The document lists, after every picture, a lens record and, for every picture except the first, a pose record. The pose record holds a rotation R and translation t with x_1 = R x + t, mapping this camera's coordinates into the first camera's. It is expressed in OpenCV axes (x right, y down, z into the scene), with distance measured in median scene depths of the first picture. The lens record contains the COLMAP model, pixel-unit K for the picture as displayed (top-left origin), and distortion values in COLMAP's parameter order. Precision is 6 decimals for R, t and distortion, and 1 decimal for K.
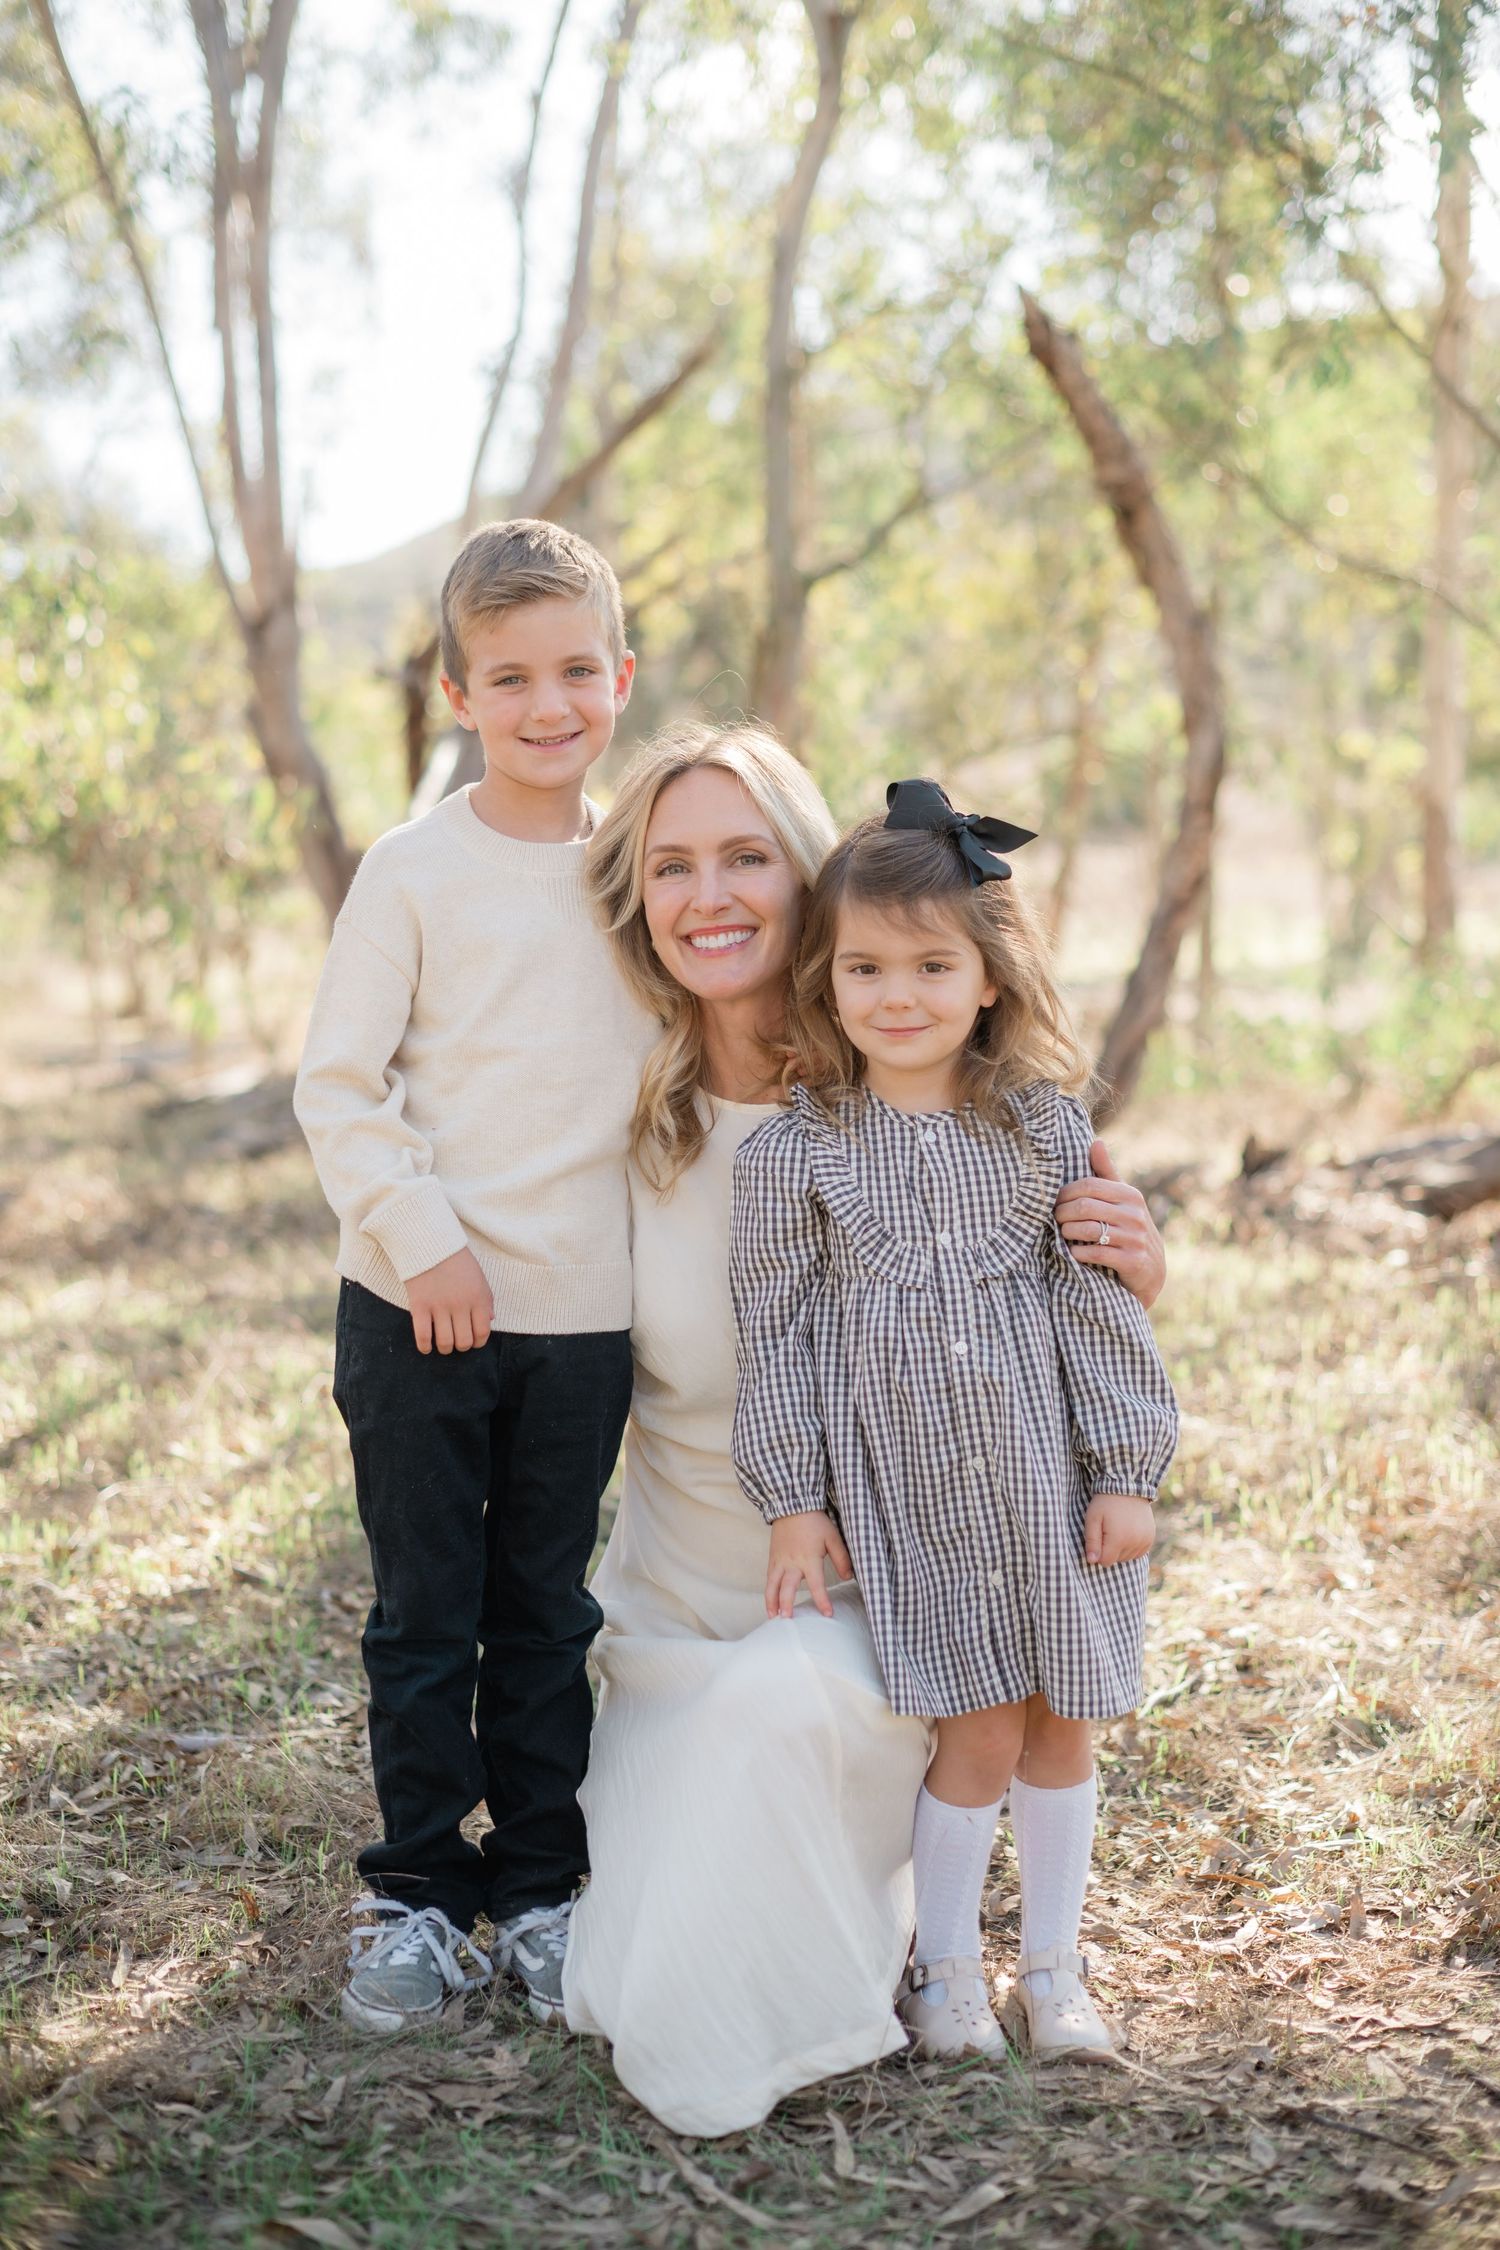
lens RADIAL K [[3224.4, 0, 750.0], [0, 3224.4, 1125.0], [0, 0, 1]] dist [-0.146786, 0.074494]
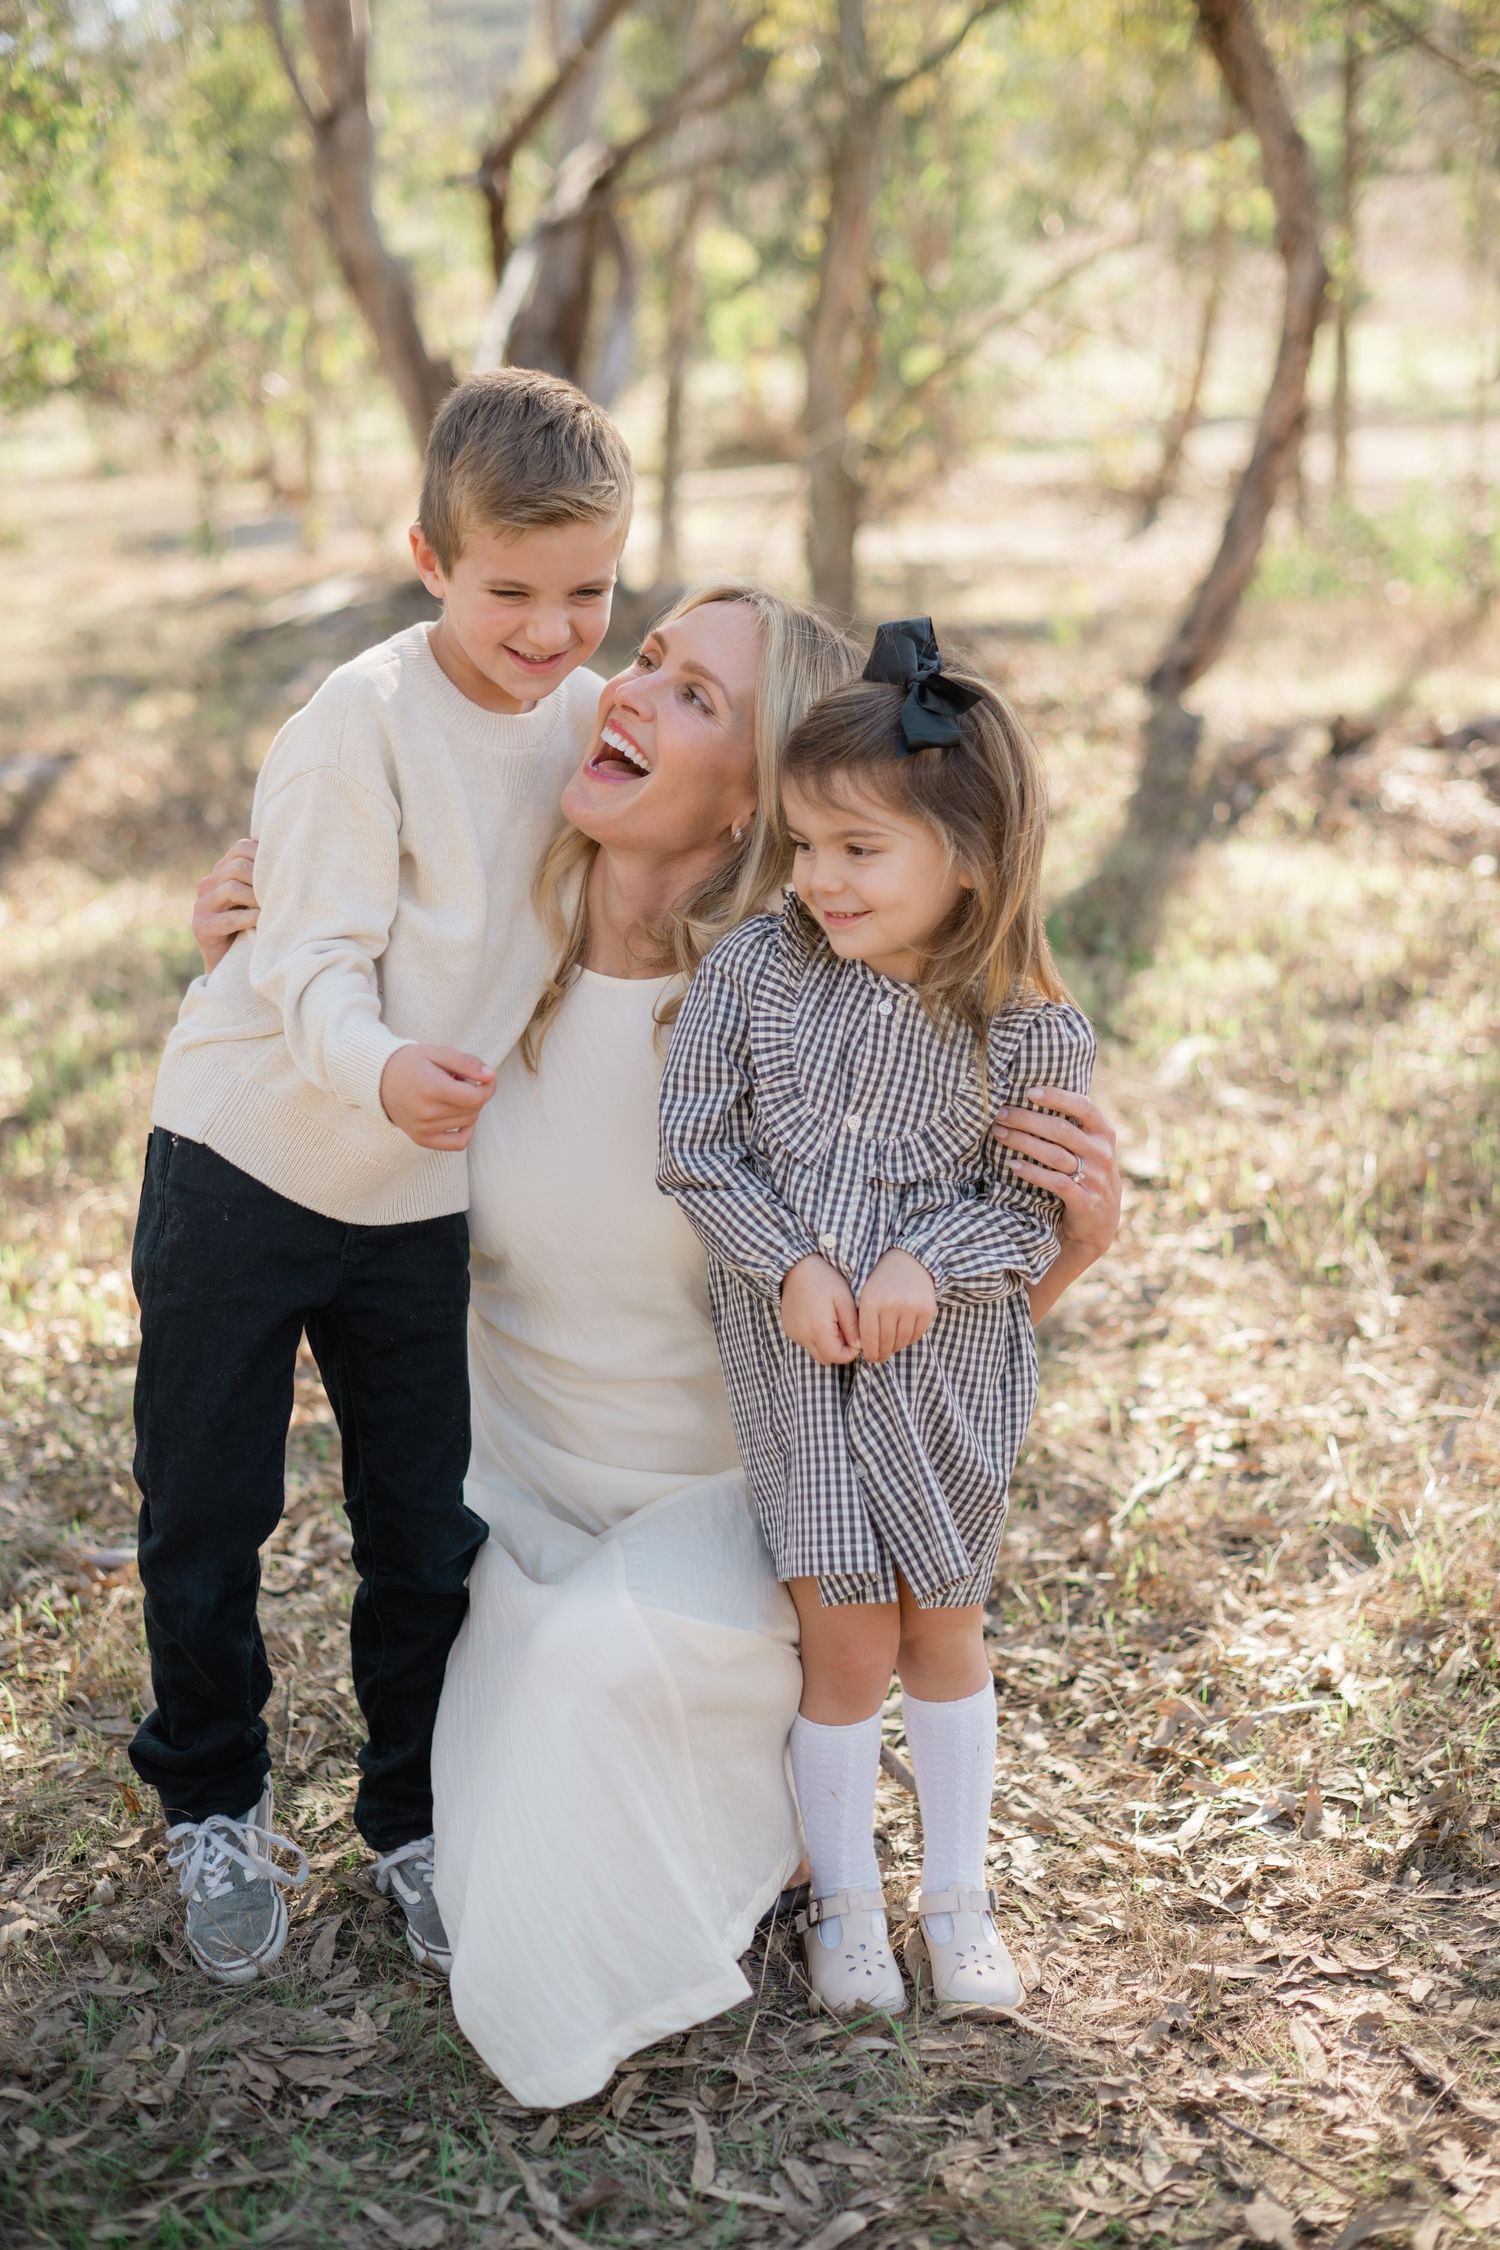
lens RADIAL K [[3224.4, 0, 750.0], [0, 3224.4, 1125.0], [0, 0, 1]] dist [-0.146786, 0.074494]
pose [[0.998508, -0.006455, -0.054230, 0.075376], [0.016152, 0.983474, 0.180327, -0.113473], [0.052170, -0.180934, 0.982111, 0.107724]]
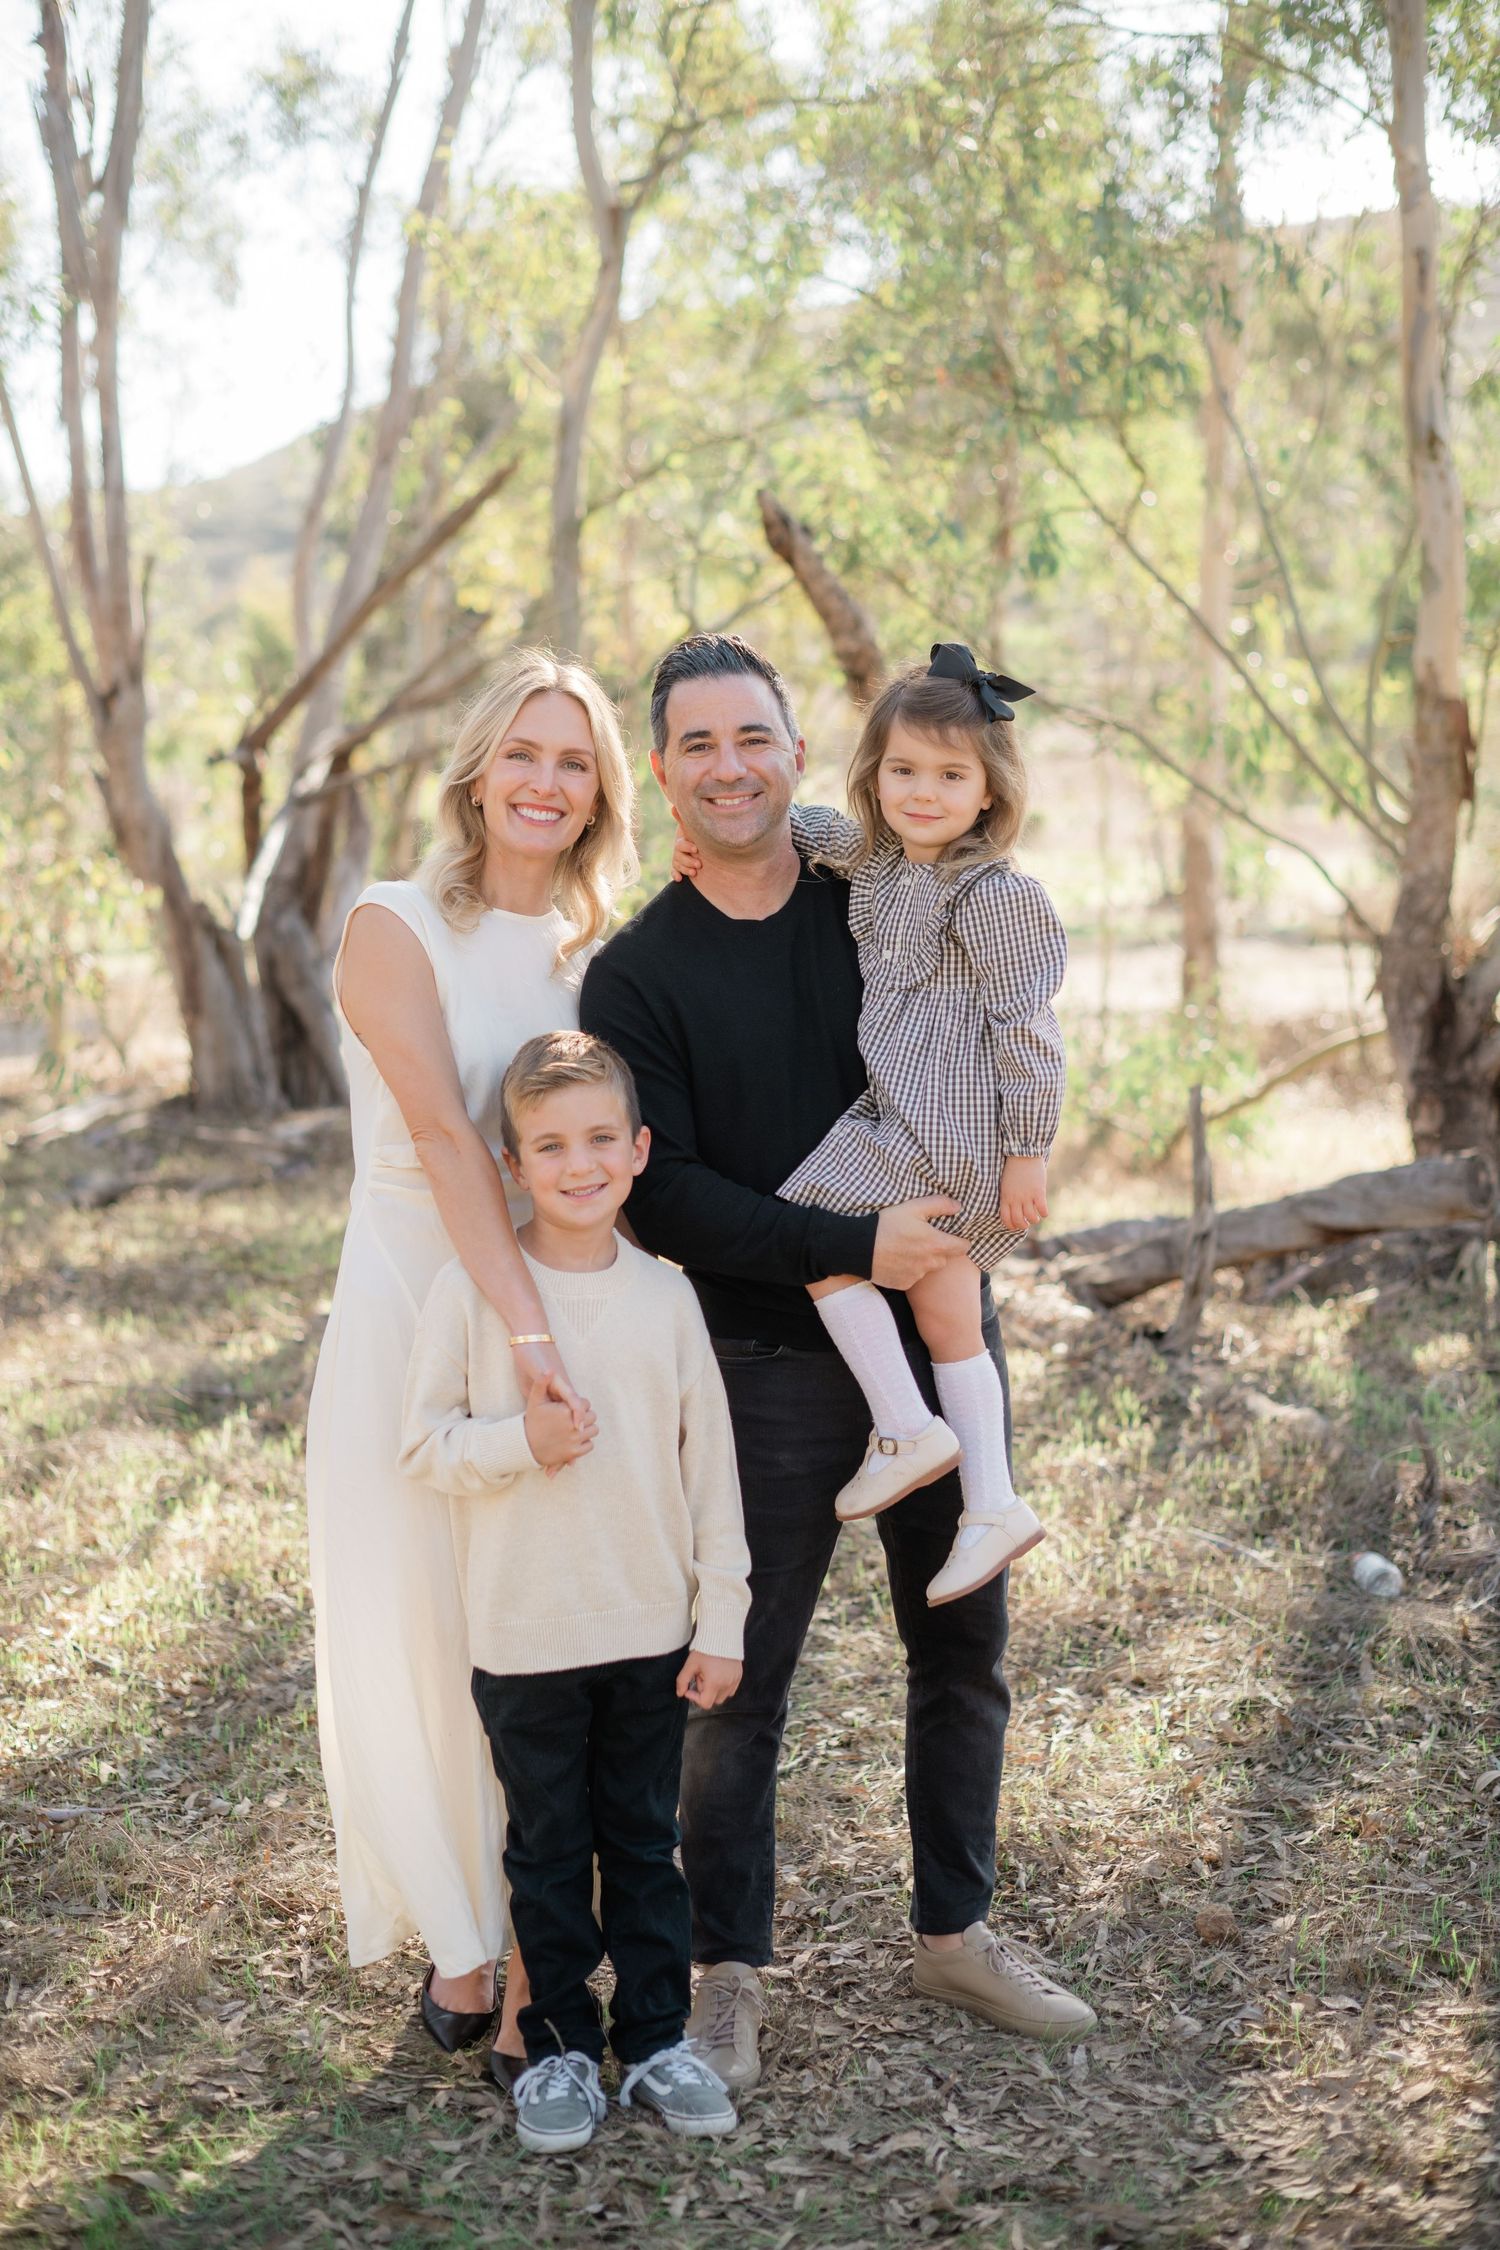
lens RADIAL K [[3224.4, 0, 750.0], [0, 3224.4, 1125.0], [0, 0, 1]] dist [-0.146786, 0.074494]
pose [[0.999037, -0.001849, 0.043830, 0.067177], [0.000639, 0.999619, 0.027607, -0.152133], [-0.043865, -0.027553, 0.998657, -0.396330]]
